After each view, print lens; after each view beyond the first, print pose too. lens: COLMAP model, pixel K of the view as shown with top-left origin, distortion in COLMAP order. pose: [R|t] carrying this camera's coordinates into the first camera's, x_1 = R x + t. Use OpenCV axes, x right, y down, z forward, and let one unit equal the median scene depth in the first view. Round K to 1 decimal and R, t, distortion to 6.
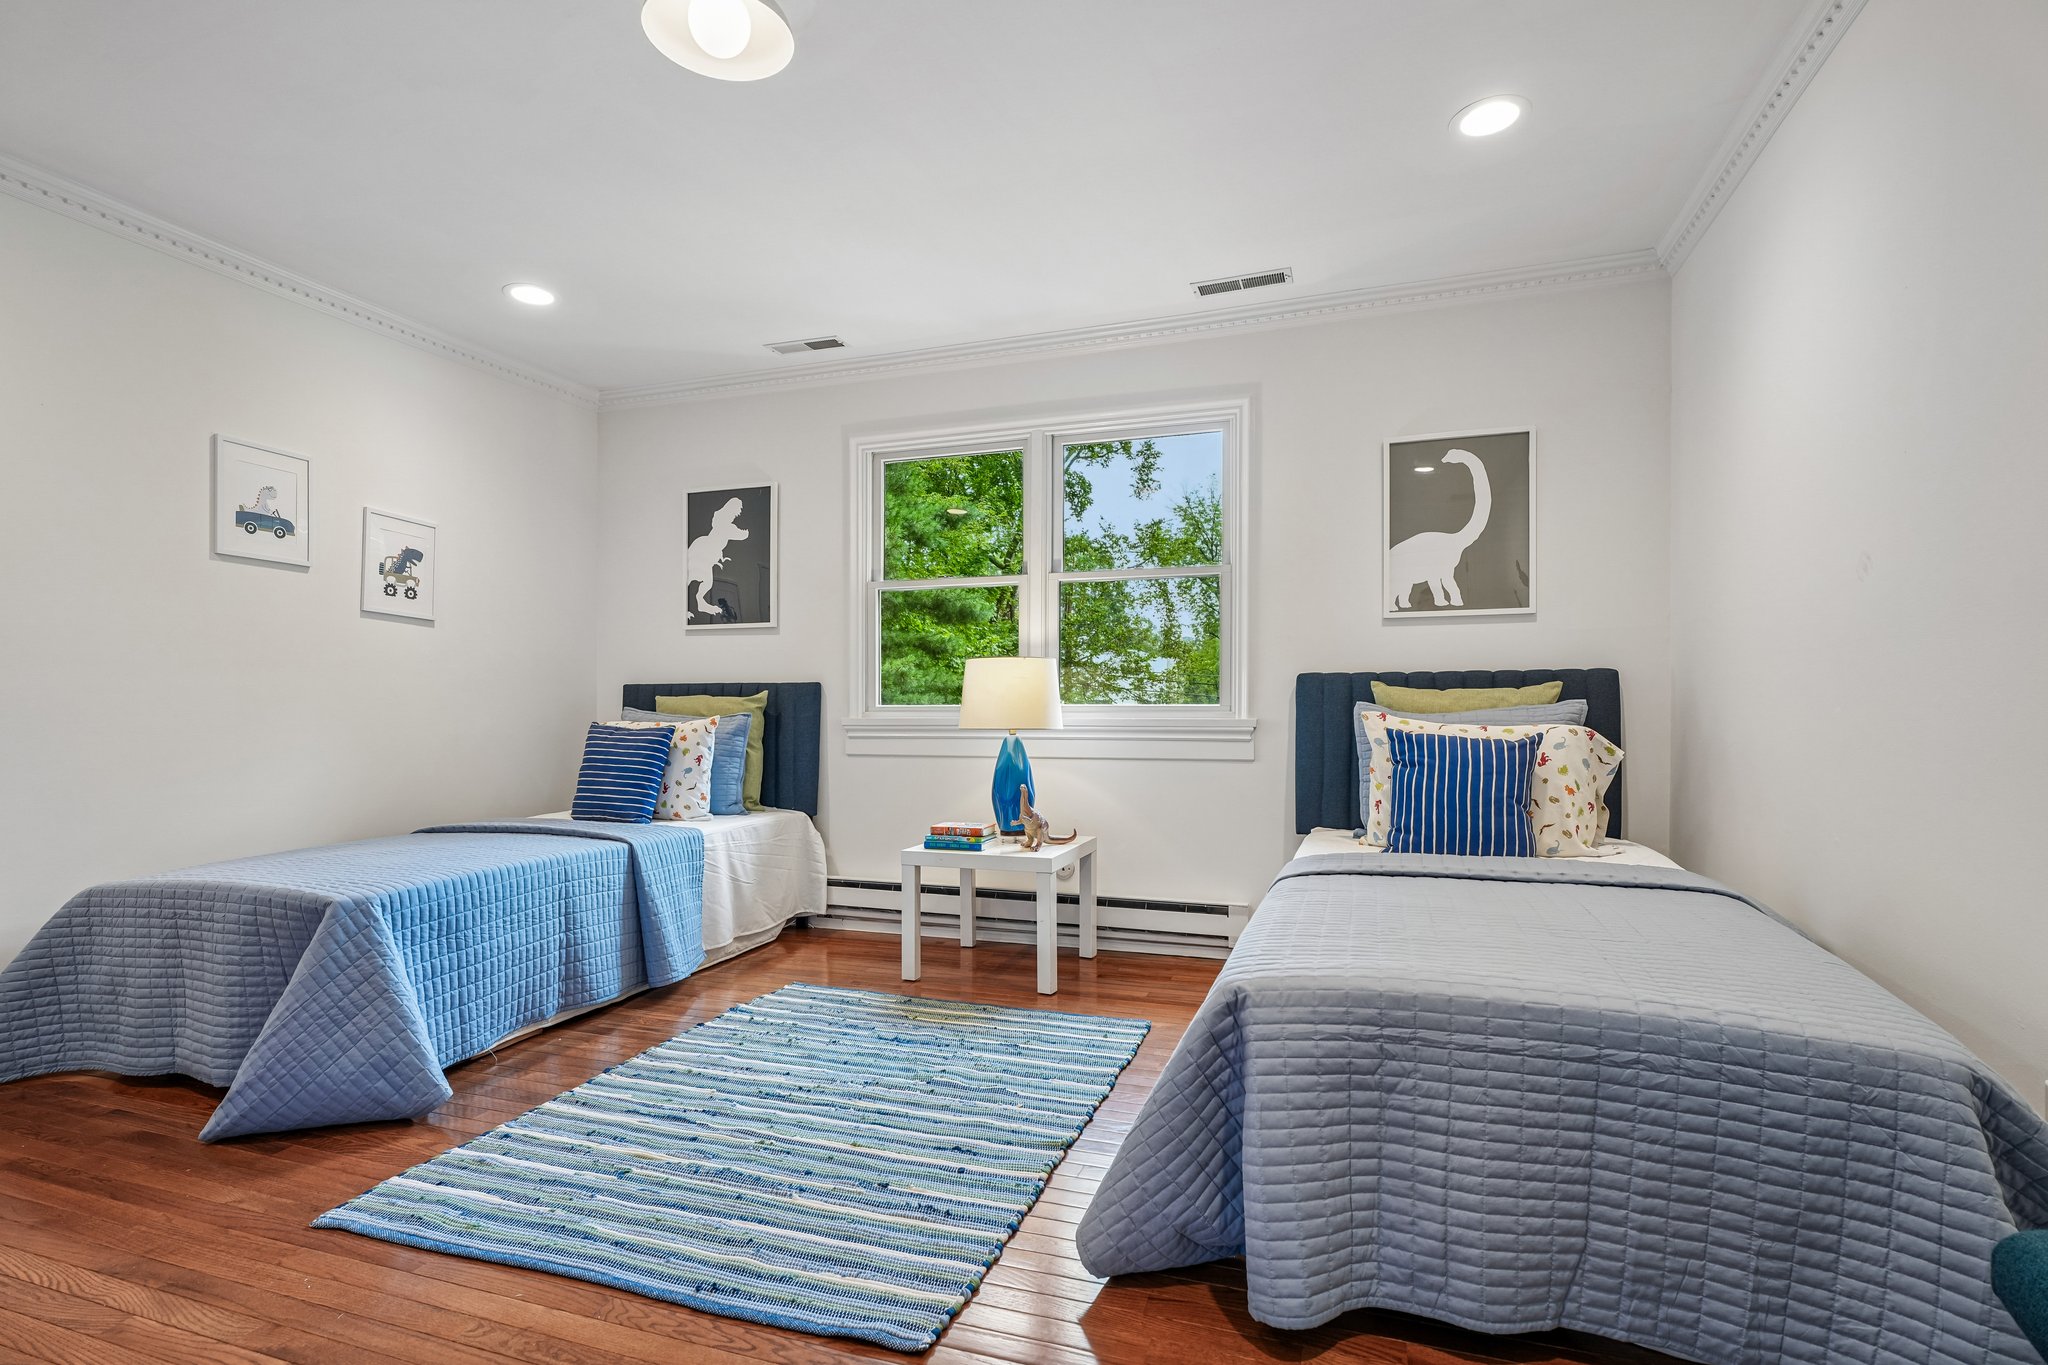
lens RADIAL K [[995.4, 0, 1027.8], [0, 995.4, 723.4], [0, 0, 1]] dist [0.004436, -0.000303]
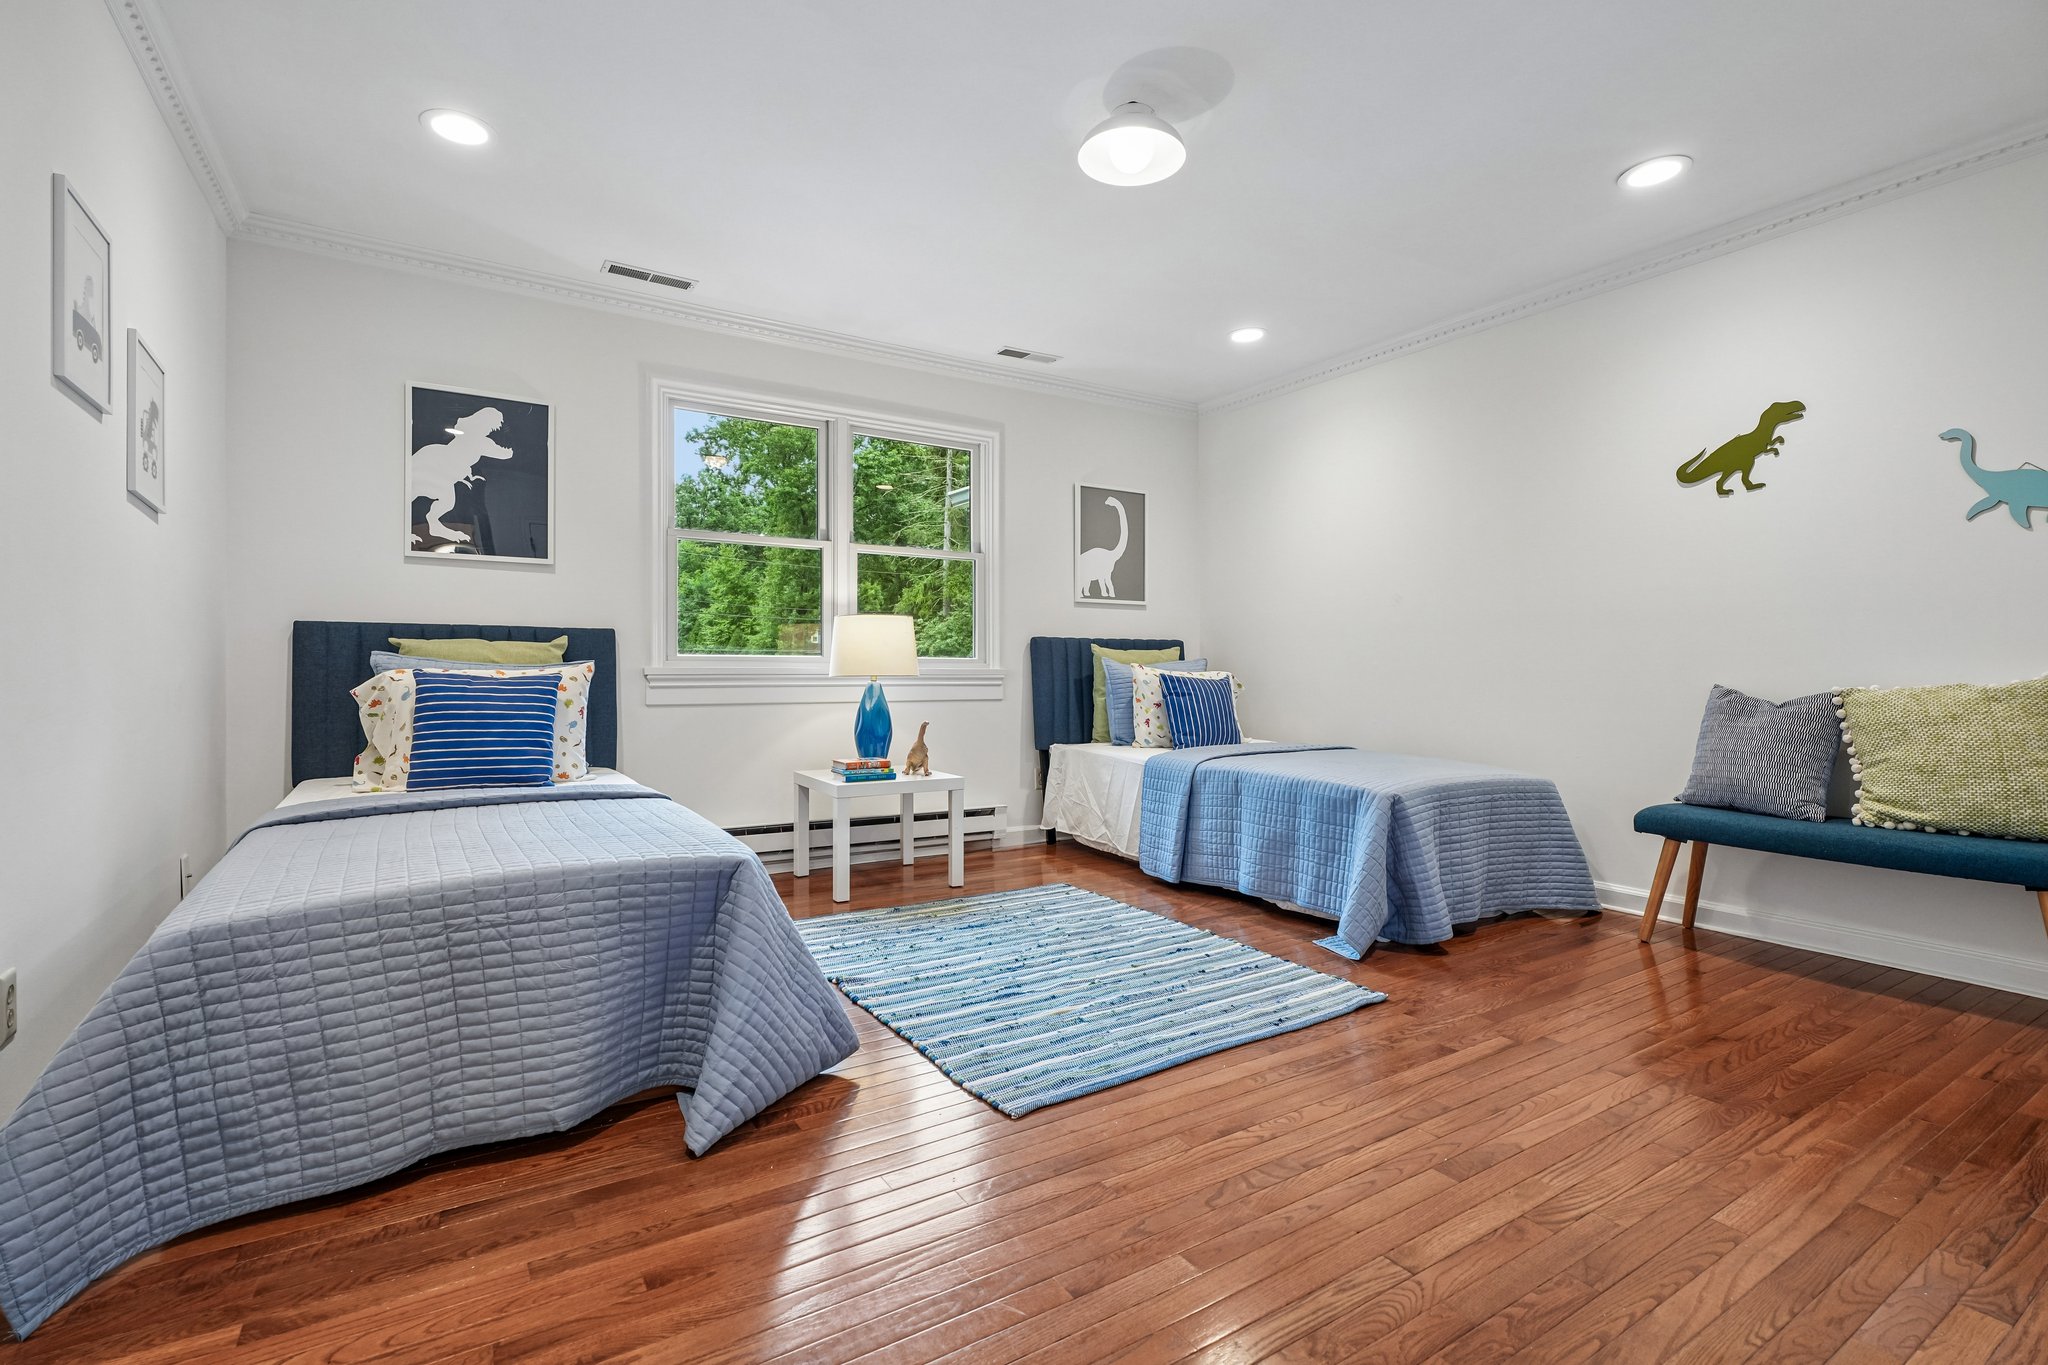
lens RADIAL K [[943.1, 0, 1027.3], [0, 943.1, 678.1], [0, 0, 1]] dist [-0.008484, 0.001913]
pose [[0.618402, -0.003340, 0.785855, -0.851185], [0.006620, 0.999978, -0.000960, 0.010868], [-0.785834, 0.005796, 0.618410, 0.192281]]
